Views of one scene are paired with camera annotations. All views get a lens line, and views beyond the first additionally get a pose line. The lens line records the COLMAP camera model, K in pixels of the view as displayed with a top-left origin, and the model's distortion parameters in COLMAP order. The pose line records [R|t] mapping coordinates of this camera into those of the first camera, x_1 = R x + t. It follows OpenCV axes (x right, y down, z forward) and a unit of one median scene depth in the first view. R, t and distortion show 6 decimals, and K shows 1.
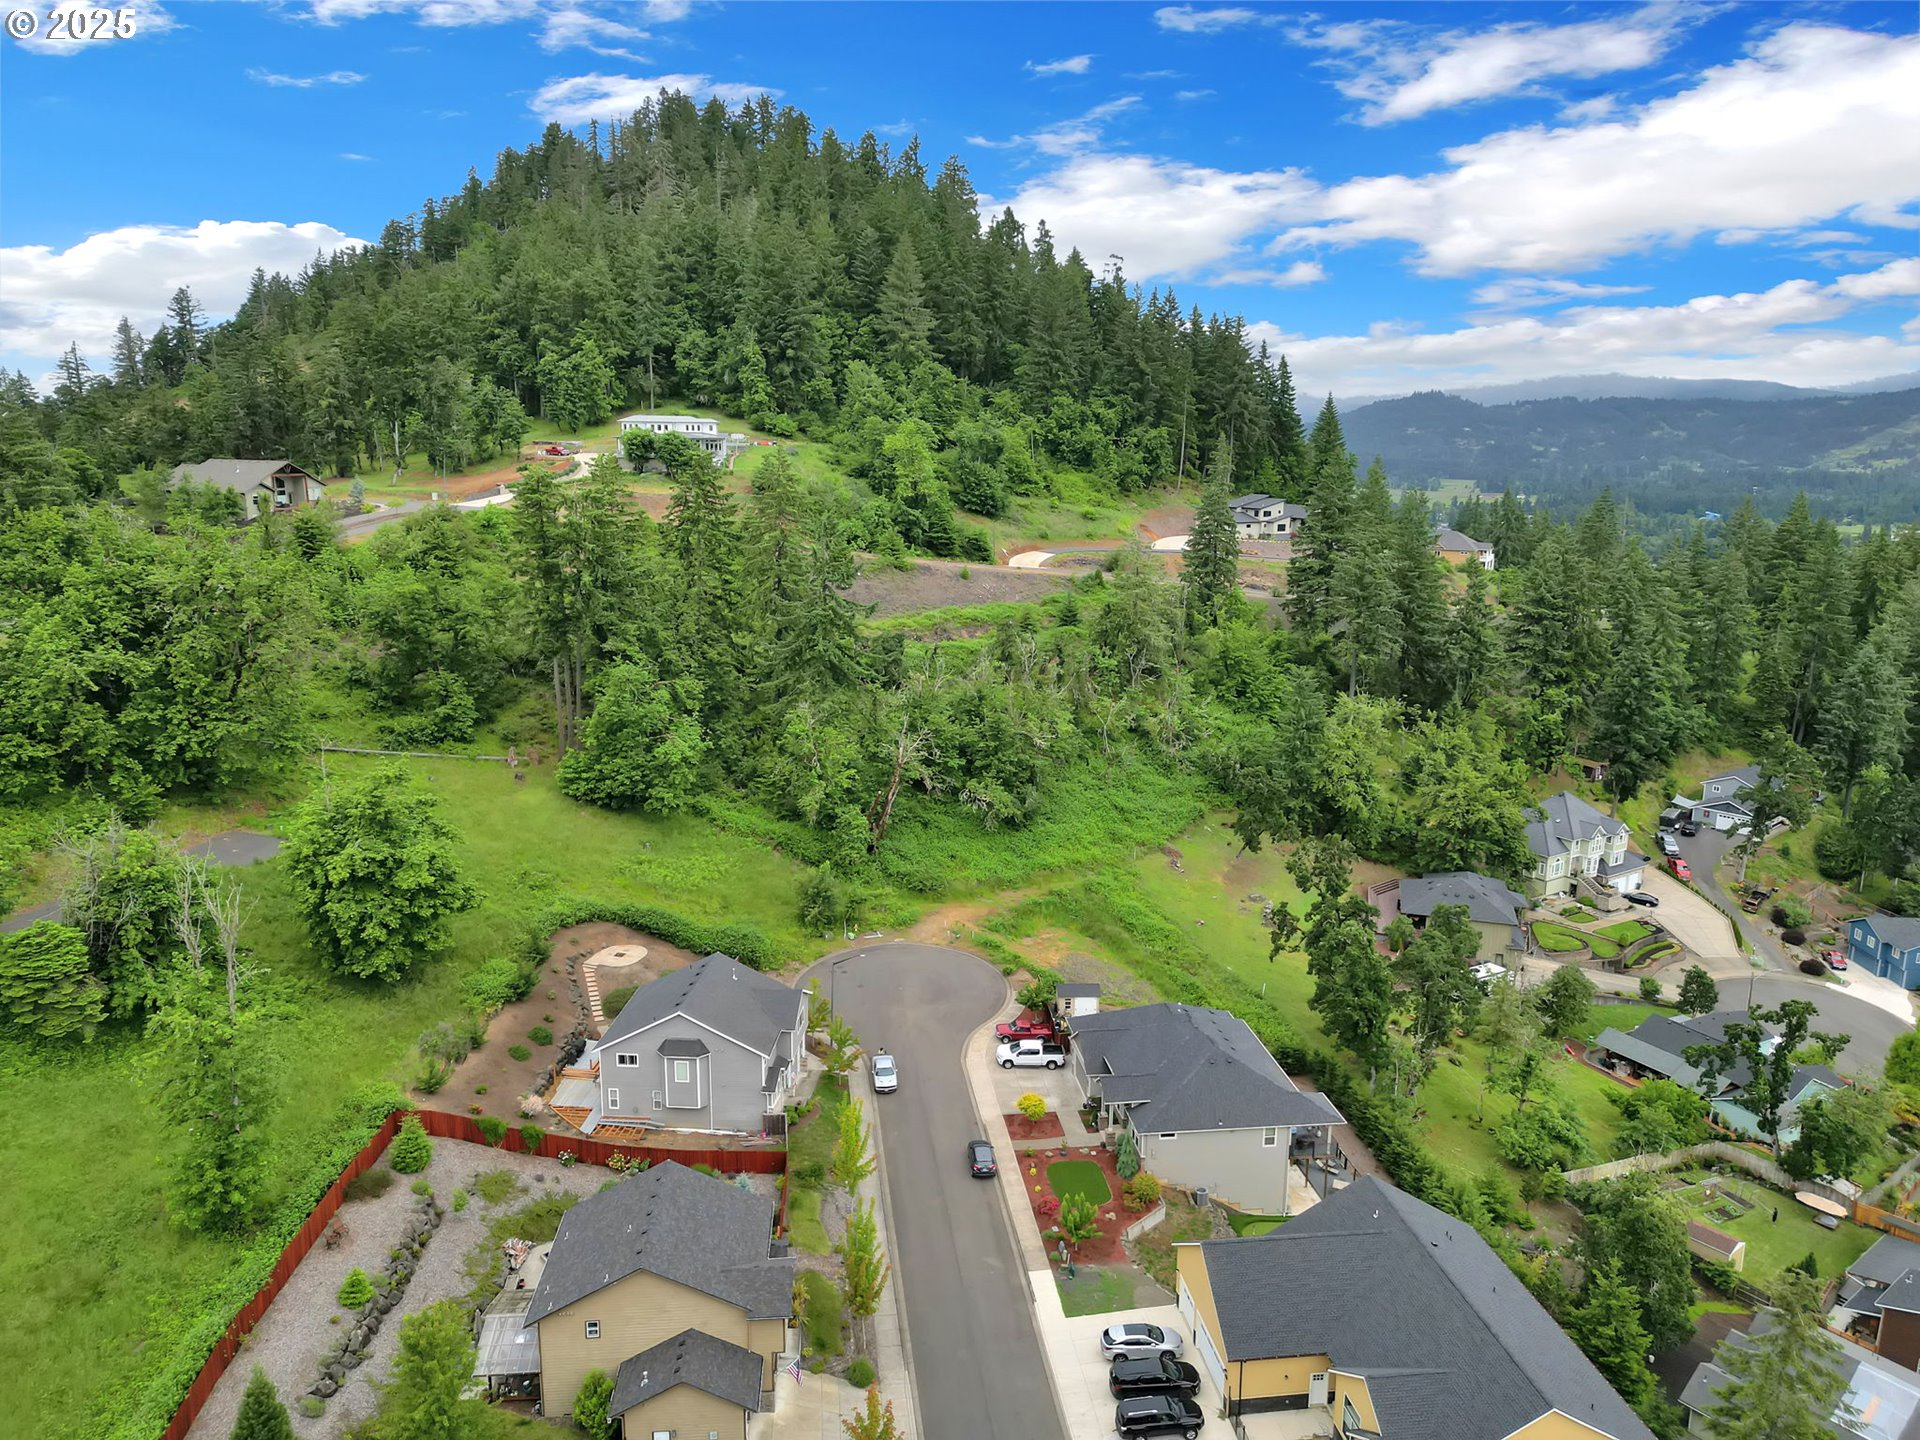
lens RADIAL K [[1340.2, 0, 955.3], [0, 1340.2, 717.2], [0, 0, 1]] dist [0.076431, -0.060566]
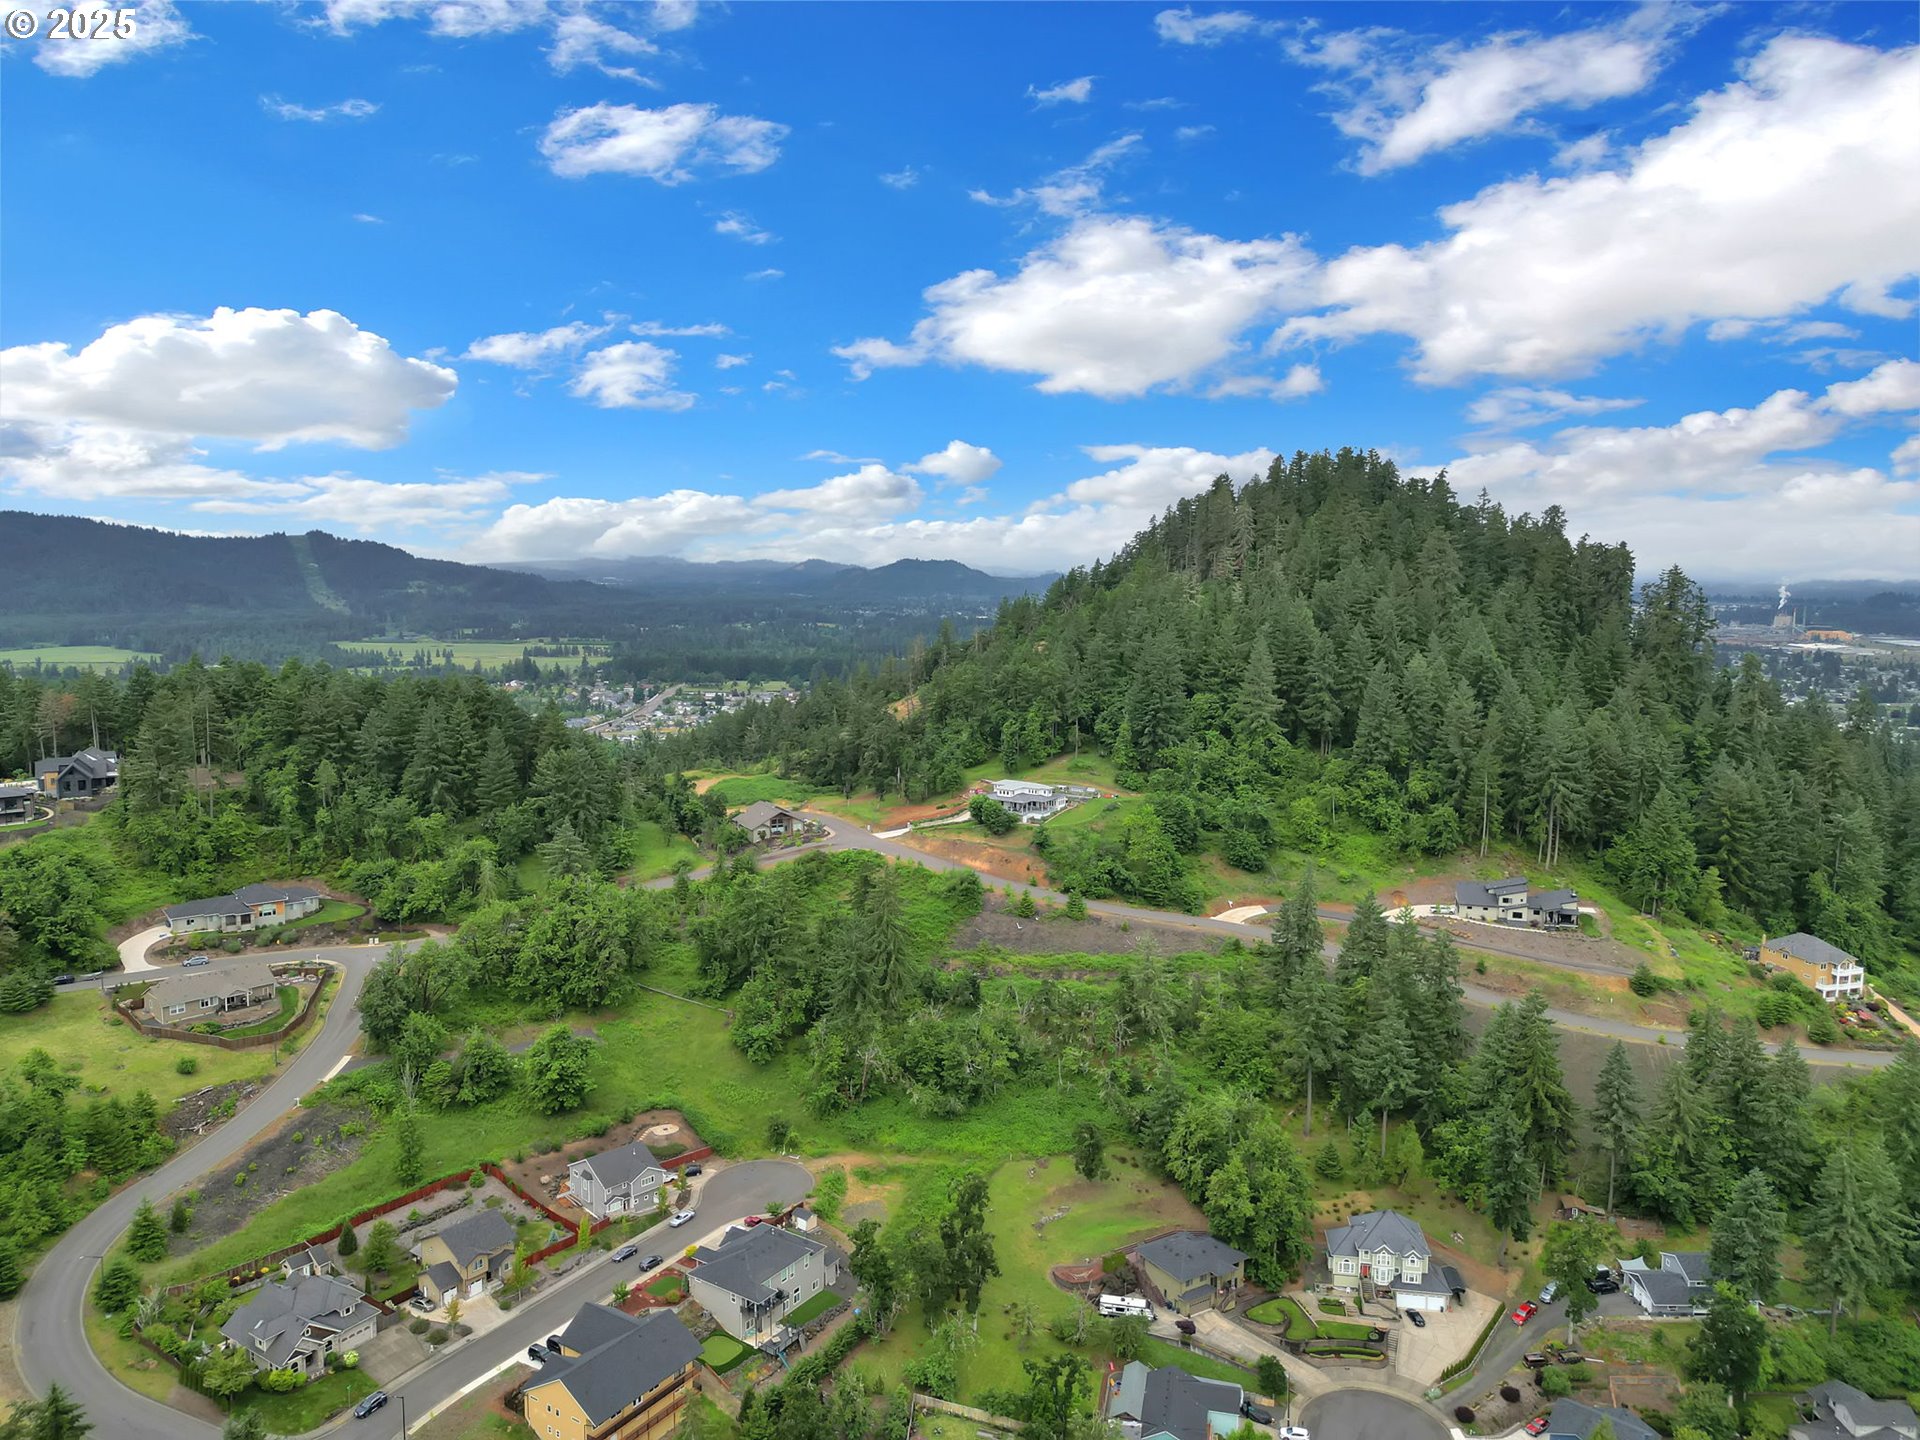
lens RADIAL K [[1340.2, 0, 955.3], [0, 1340.2, 717.2], [0, 0, 1]] dist [0.076431, -0.060566]
pose [[0.752251, 0.077223, -0.654335, 0.739169], [-0.141756, 0.988820, -0.046270, -0.221912], [0.643447, 0.127562, 0.754788, -0.207563]]
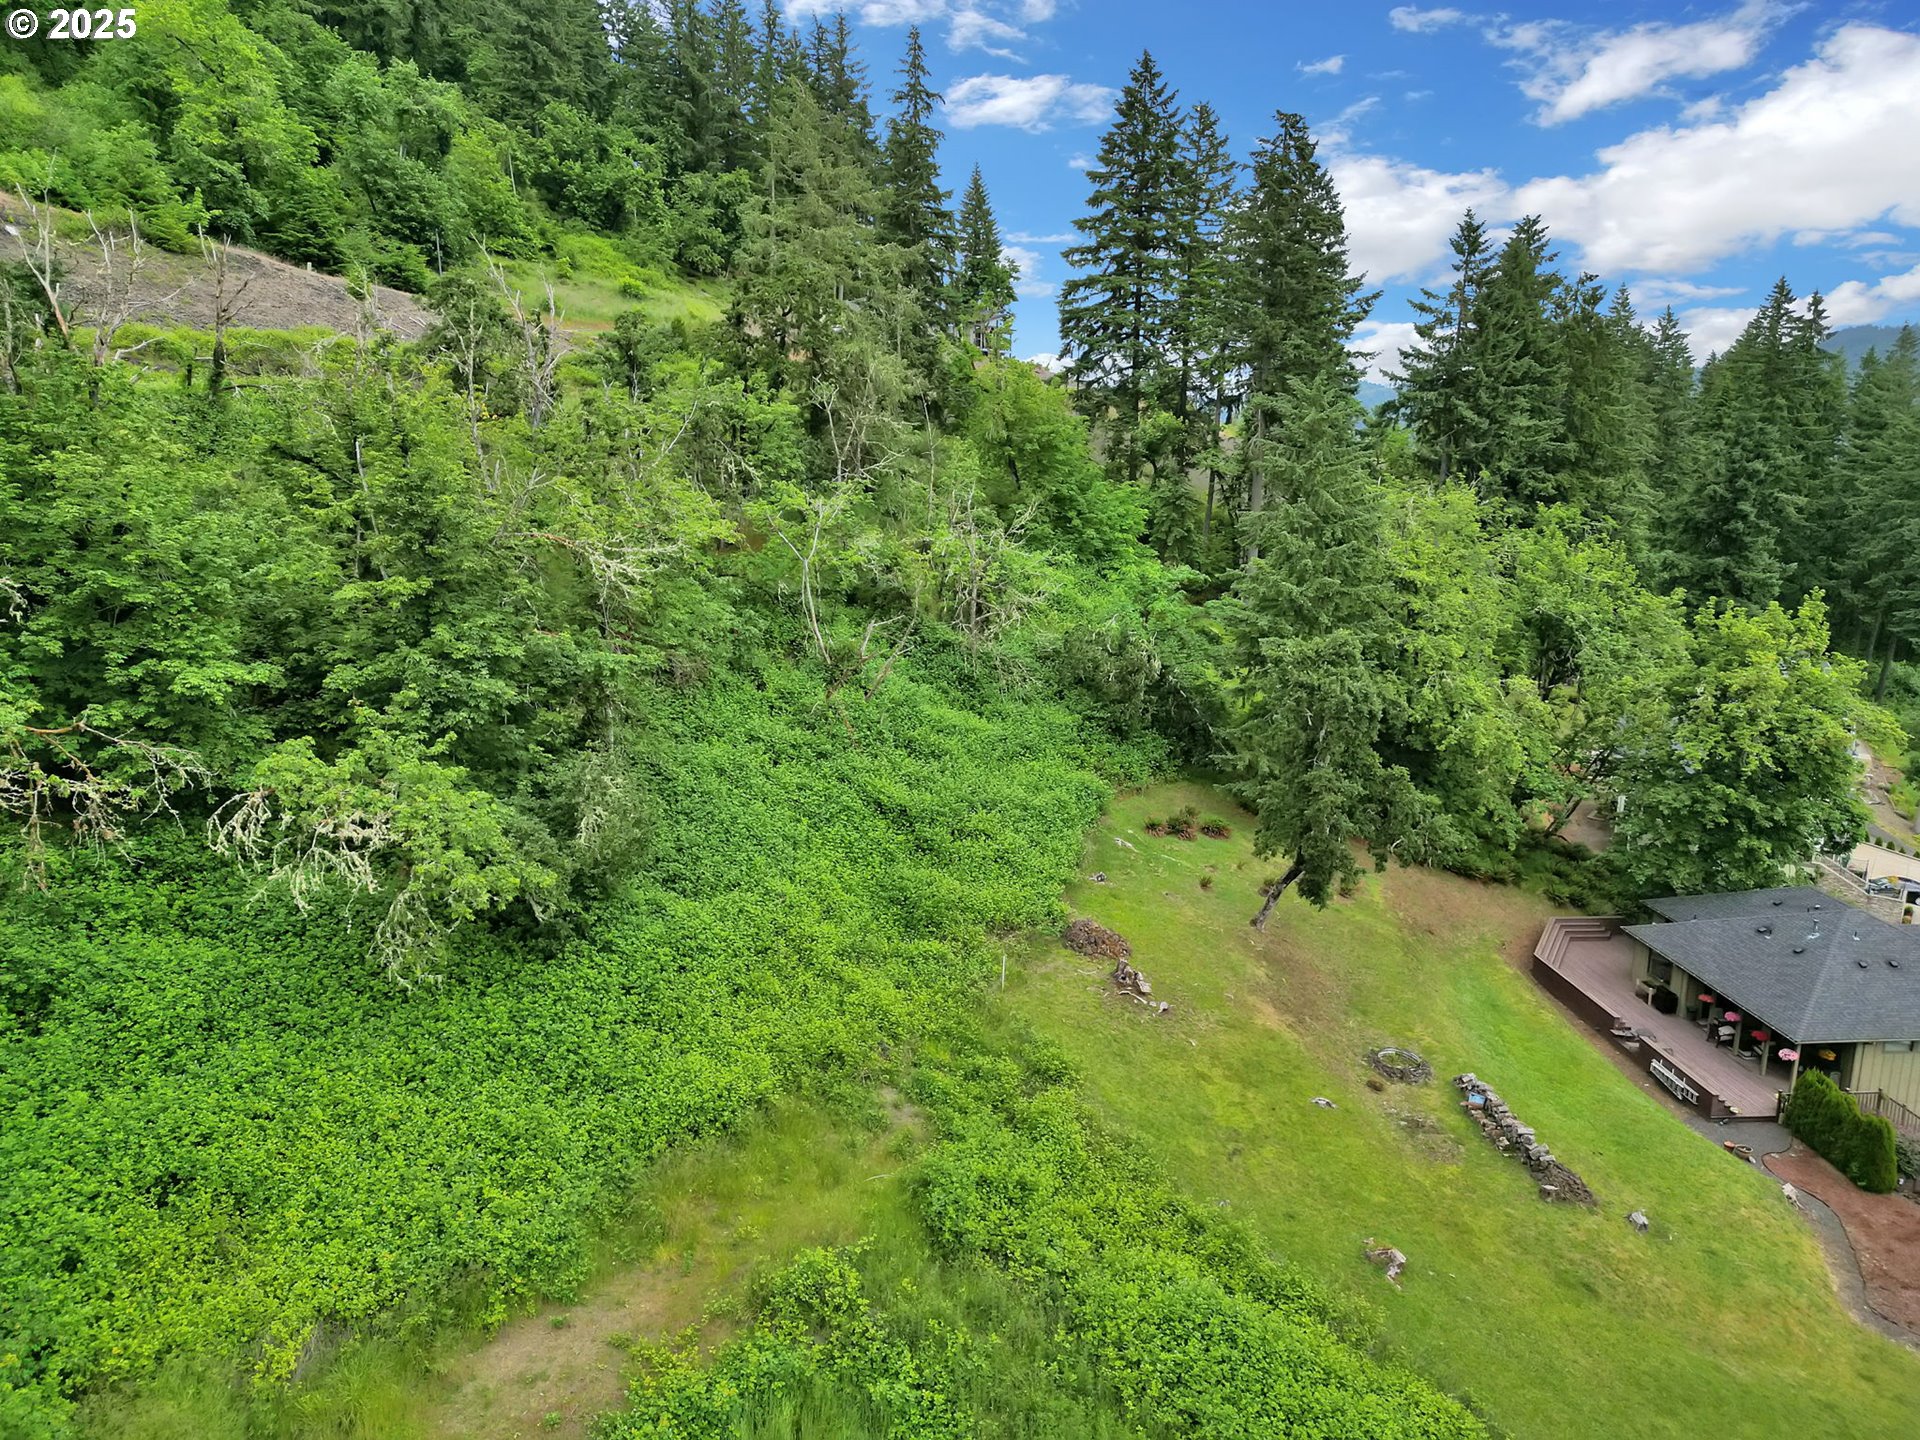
lens RADIAL K [[1340.2, 0, 955.3], [0, 1340.2, 717.2], [0, 0, 1]] dist [0.076431, -0.060566]
pose [[0.936812, -0.077249, 0.341199, 0.024137], [0.077179, 0.996922, 0.013801, 0.031247], [-0.341215, 0.013405, 0.939890, 0.509266]]
